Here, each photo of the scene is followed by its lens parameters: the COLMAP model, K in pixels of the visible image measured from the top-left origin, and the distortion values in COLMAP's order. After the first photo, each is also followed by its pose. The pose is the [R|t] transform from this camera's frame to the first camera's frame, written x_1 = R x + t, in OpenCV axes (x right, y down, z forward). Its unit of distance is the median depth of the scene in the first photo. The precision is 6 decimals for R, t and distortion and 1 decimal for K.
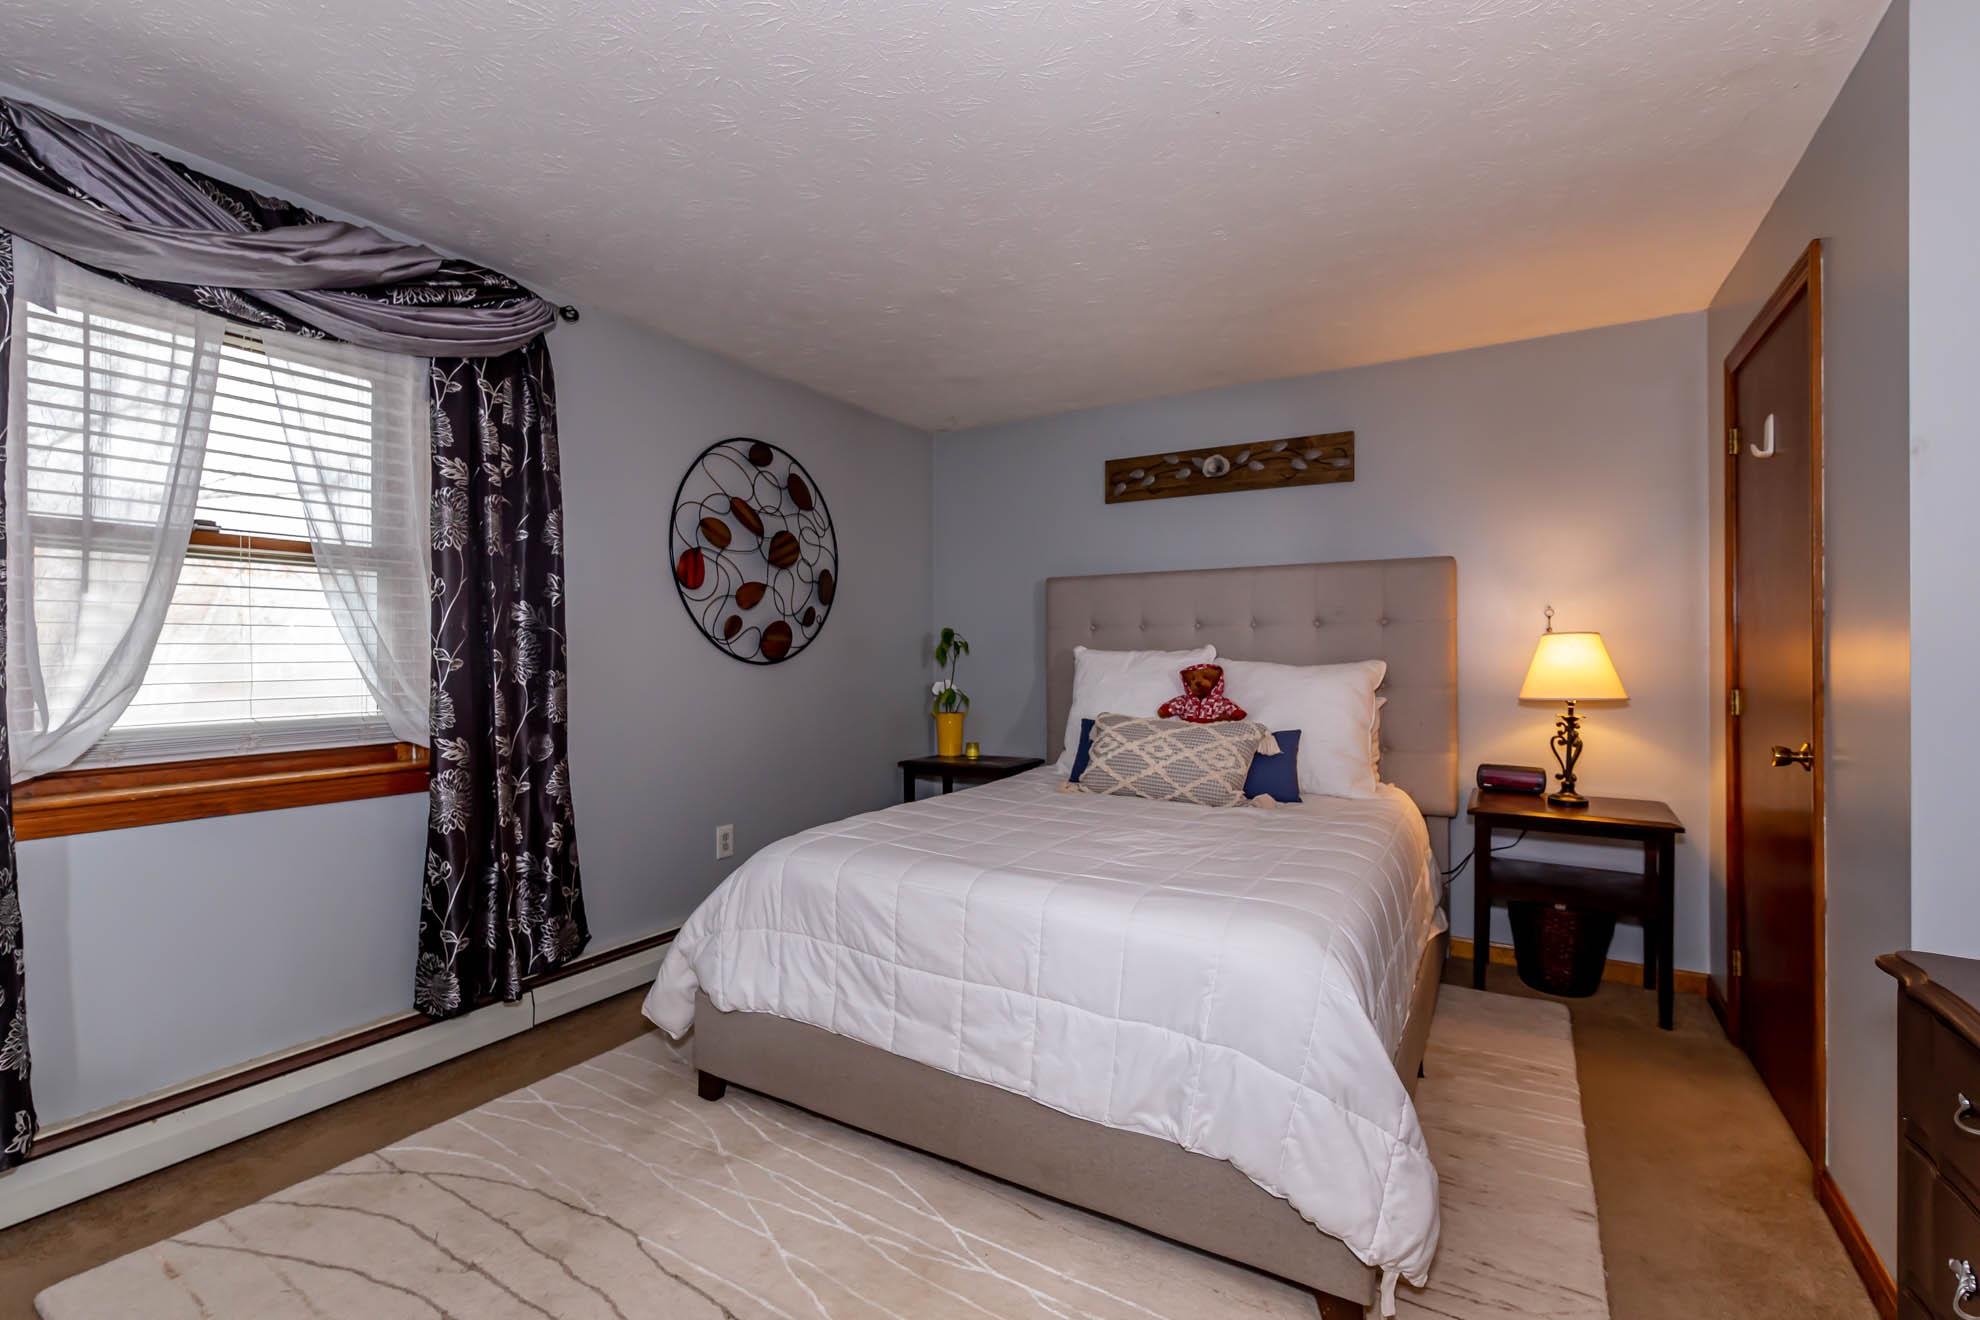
lens RADIAL K [[857.6, 0, 993.0], [0, 857.6, 650.6], [0, 0, 1]] dist [-0.002722, -0.000408]
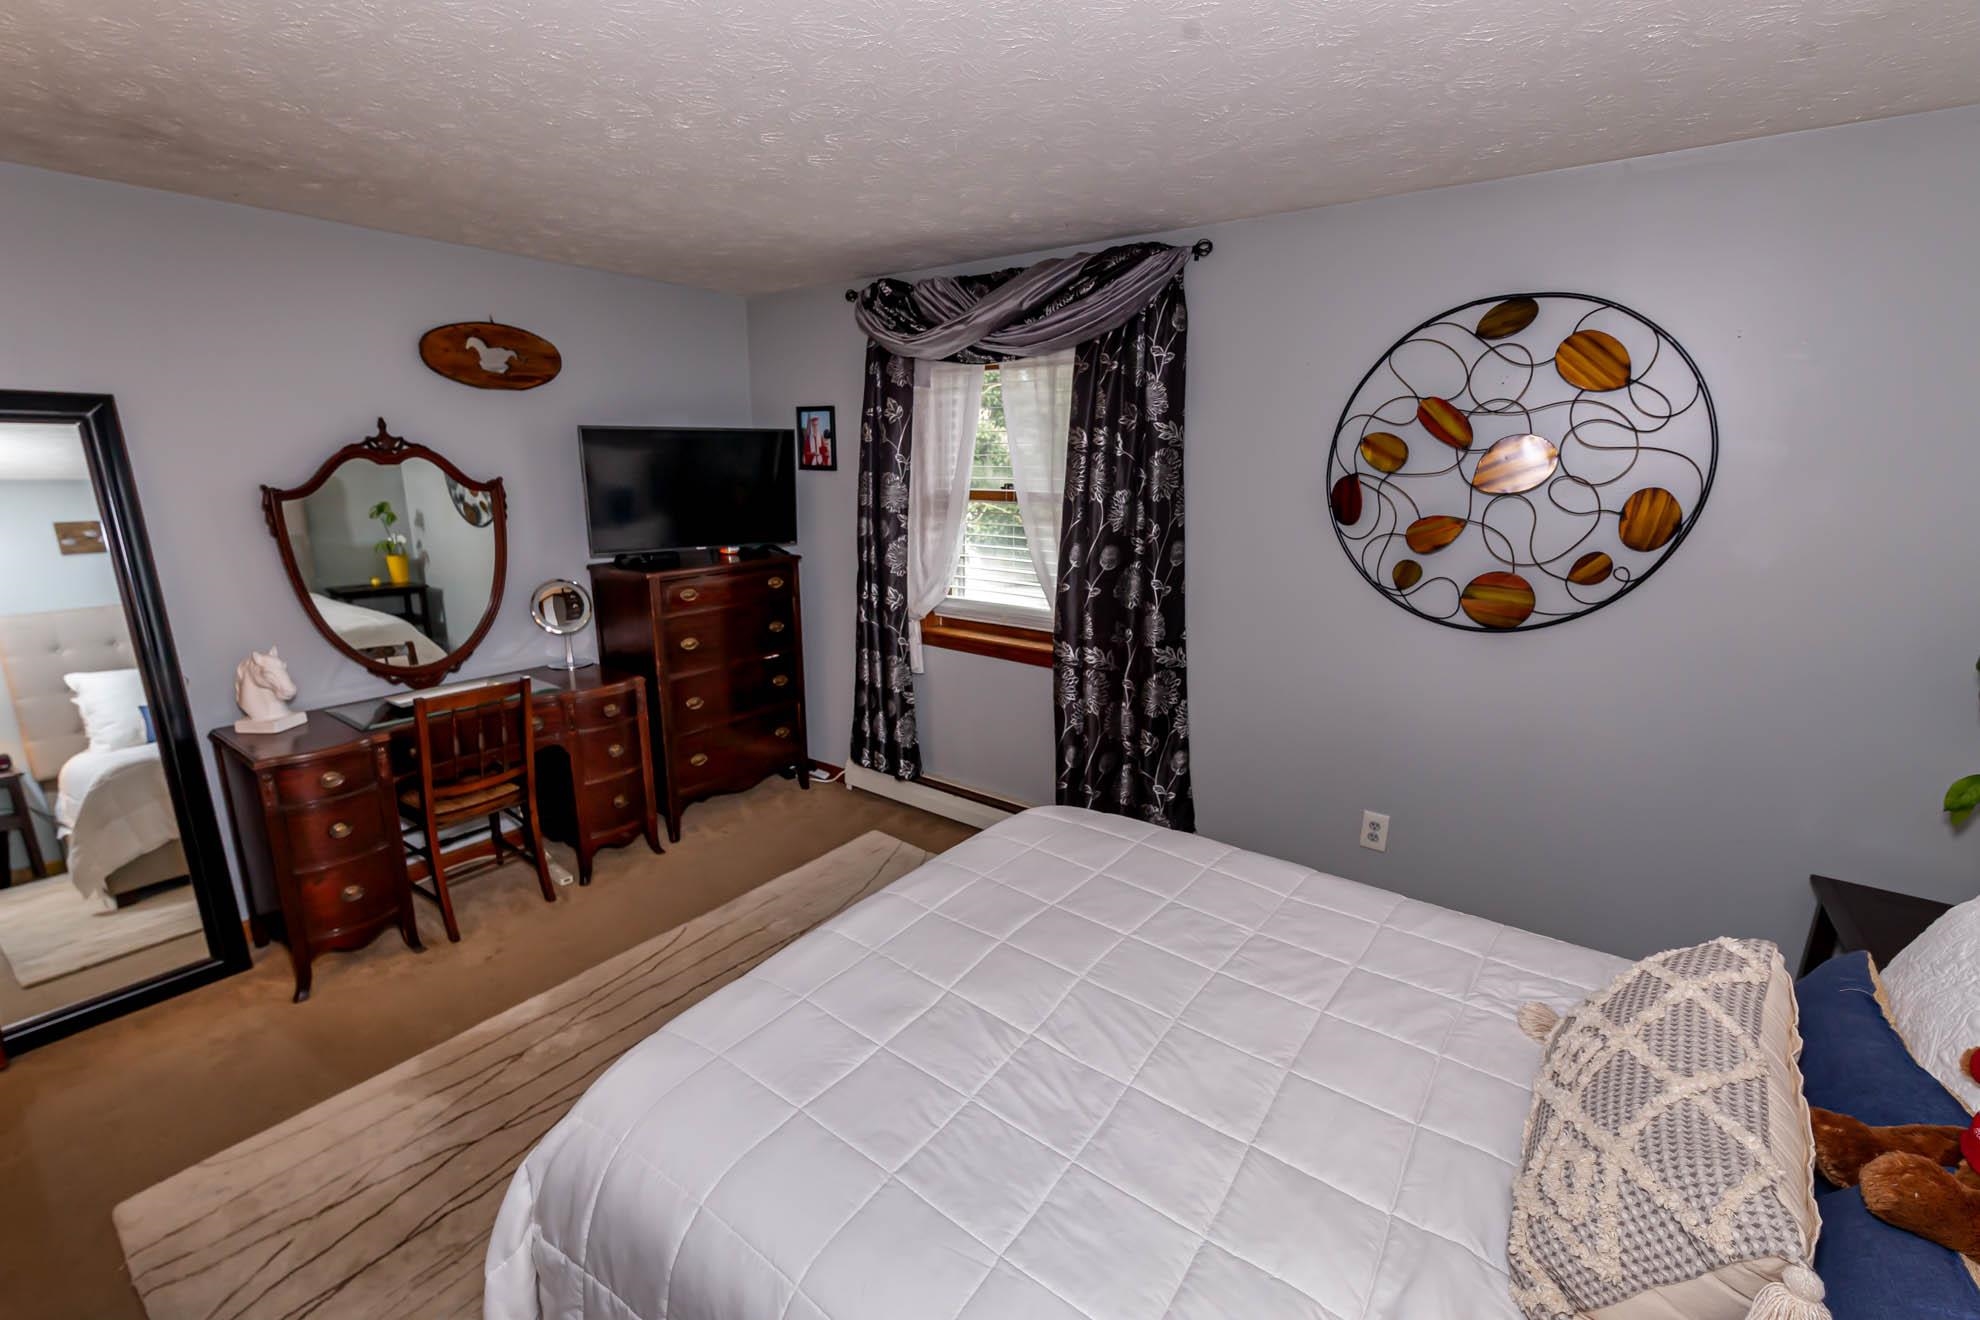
lens RADIAL K [[857.6, 0, 993.0], [0, 857.6, 650.6], [0, 0, 1]] dist [-0.002722, -0.000408]
pose [[-0.115868, 0.228914, -0.966526, 0.495954], [-0.008298, 0.972823, 0.231400, -0.136338], [0.993230, 0.034832, -0.110819, 0.727066]]
